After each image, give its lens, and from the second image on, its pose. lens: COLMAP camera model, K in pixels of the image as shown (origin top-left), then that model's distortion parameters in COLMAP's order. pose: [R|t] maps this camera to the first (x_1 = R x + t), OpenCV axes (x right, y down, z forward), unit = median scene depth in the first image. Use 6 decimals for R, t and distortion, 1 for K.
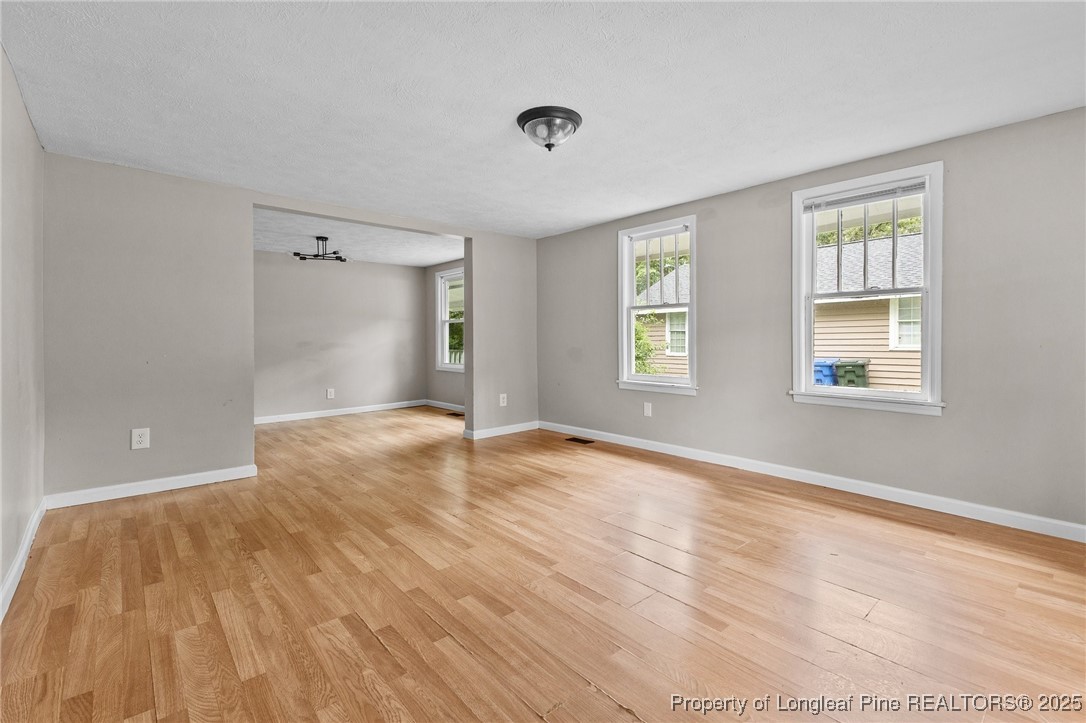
lens RADIAL K [[485.5, 0, 545.0], [0, 485.5, 340.5], [0, 0, 1]] dist [0.002392, 0.000465]
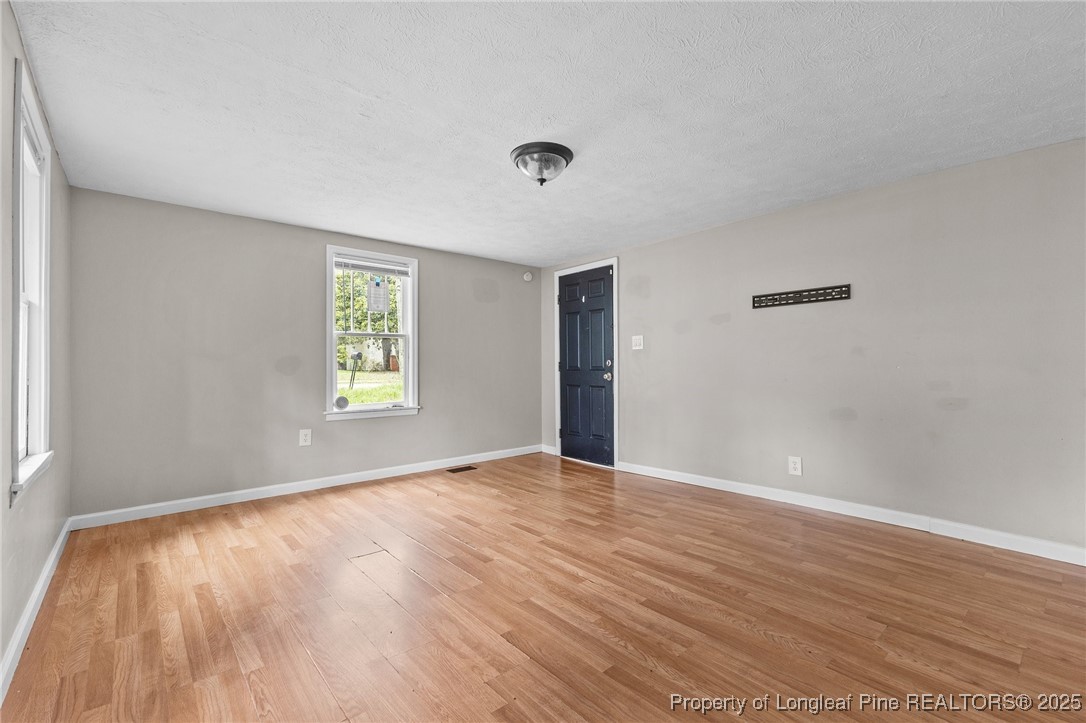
lens RADIAL K [[467.5, 0, 544.9], [0, 467.5, 362.3], [0, 0, 1]] dist [0.003972, 0.000139]
pose [[-0.999979, 0.006350, -0.001213, 0.004757], [0.006351, 0.999979, -0.001004, -0.010907], [0.001207, -0.001012, -0.999999, 1.847568]]
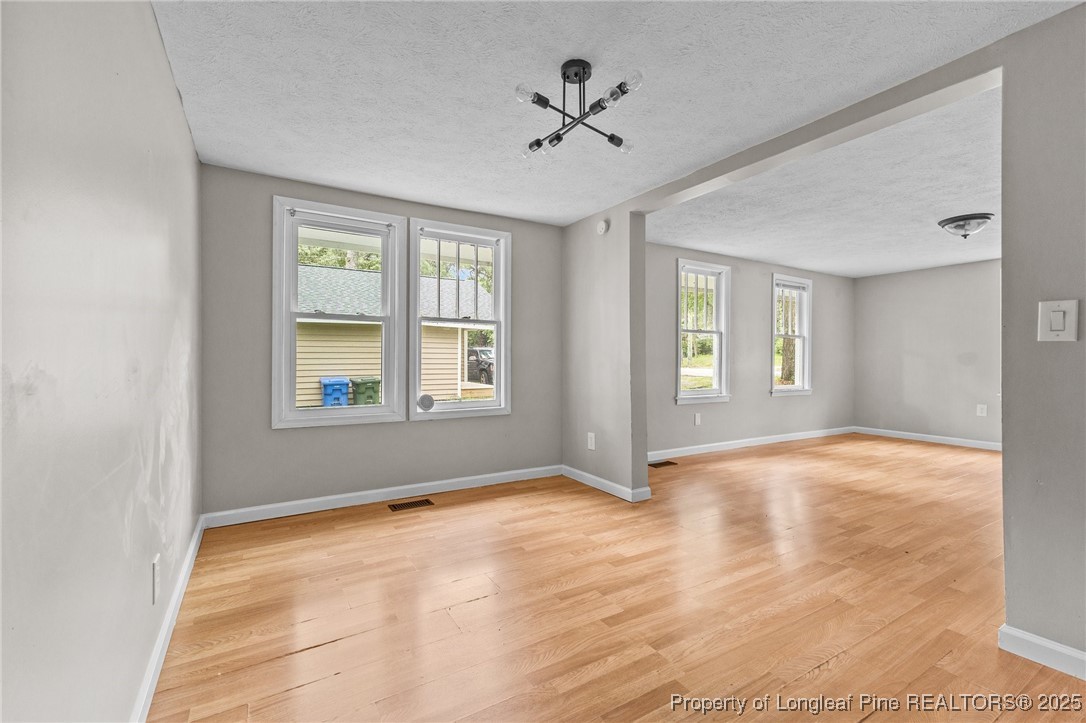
lens RADIAL K [[474.0, 0, 548.6], [0, 474.0, 357.7], [0, 0, 1]] dist [0.023393, 0.000242]
pose [[0.166054, 0.004187, 0.986108, -1.602135], [-0.003037, 0.999988, -0.003735, -0.001495], [-0.986112, -0.002374, 0.166064, 1.901253]]
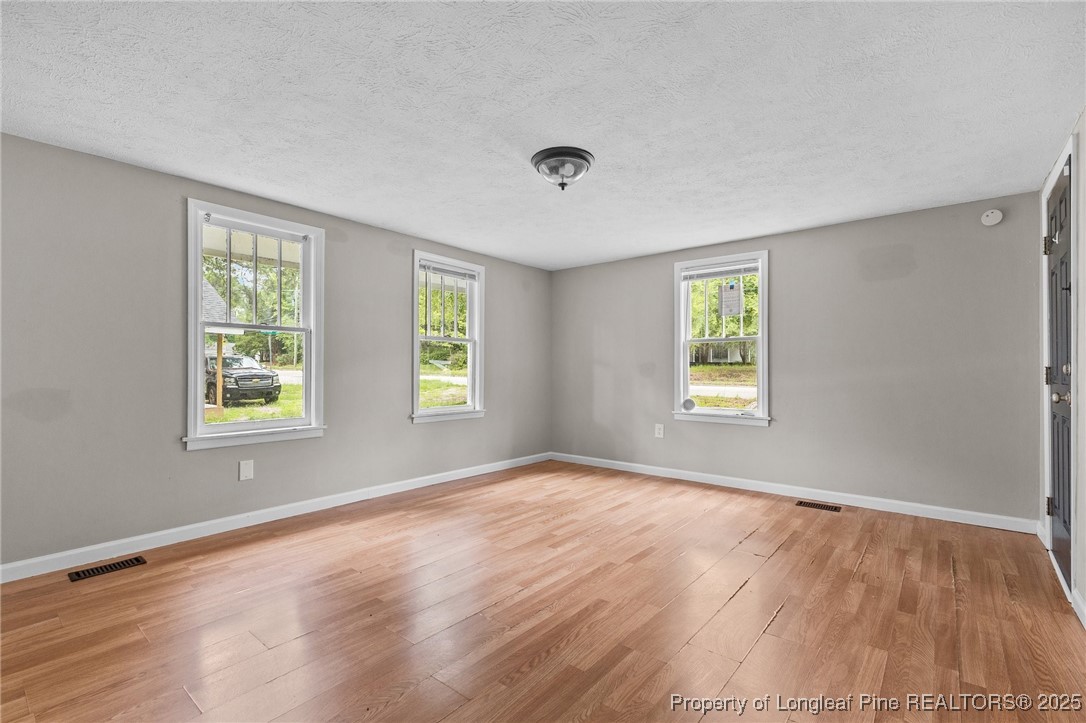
lens RADIAL K [[484.1, 0, 543.8], [0, 484.1, 365.5], [0, 0, 1]] dist [0.003076, -0.000105]
pose [[-0.163088, 0.010890, 0.986551, -0.922551], [0.001513, 0.999941, -0.010788, -0.005770], [-0.986610, -0.000267, -0.163094, 1.117321]]
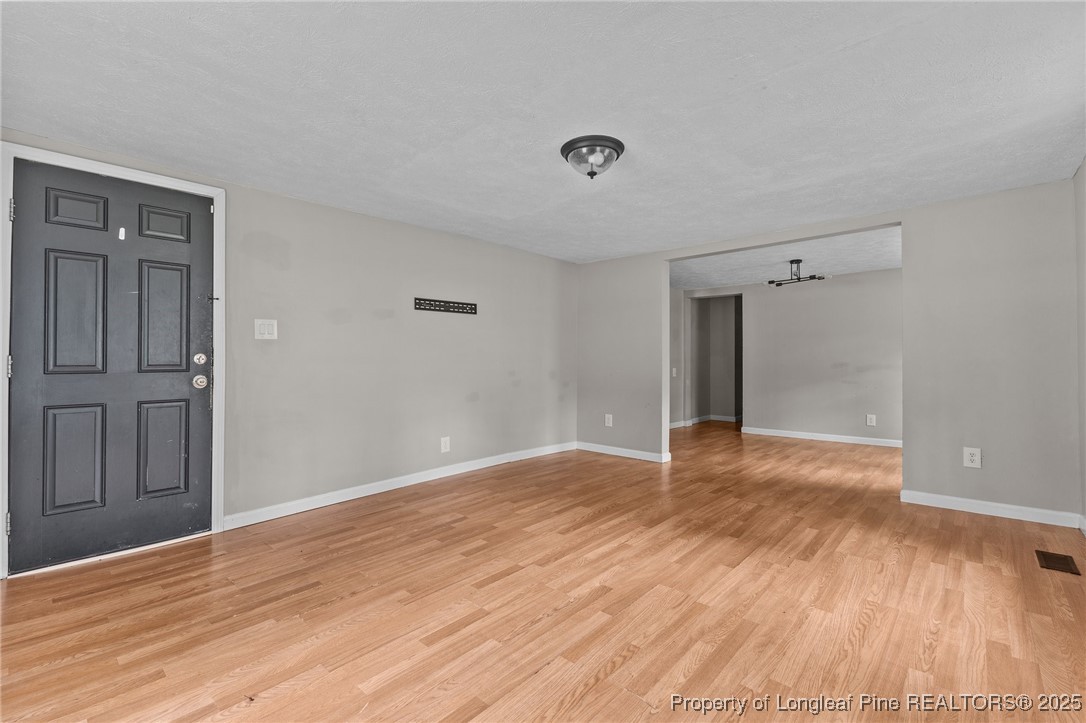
lens RADIAL K [[467.5, 0, 544.9], [0, 467.5, 362.3], [0, 0, 1]] dist [0.003972, 0.000139]
pose [[0.109719, 0.007025, -0.993938, 0.890306], [-0.001359, 0.999975, 0.006917, -0.009960], [0.993962, 0.000592, 0.109725, 0.736844]]
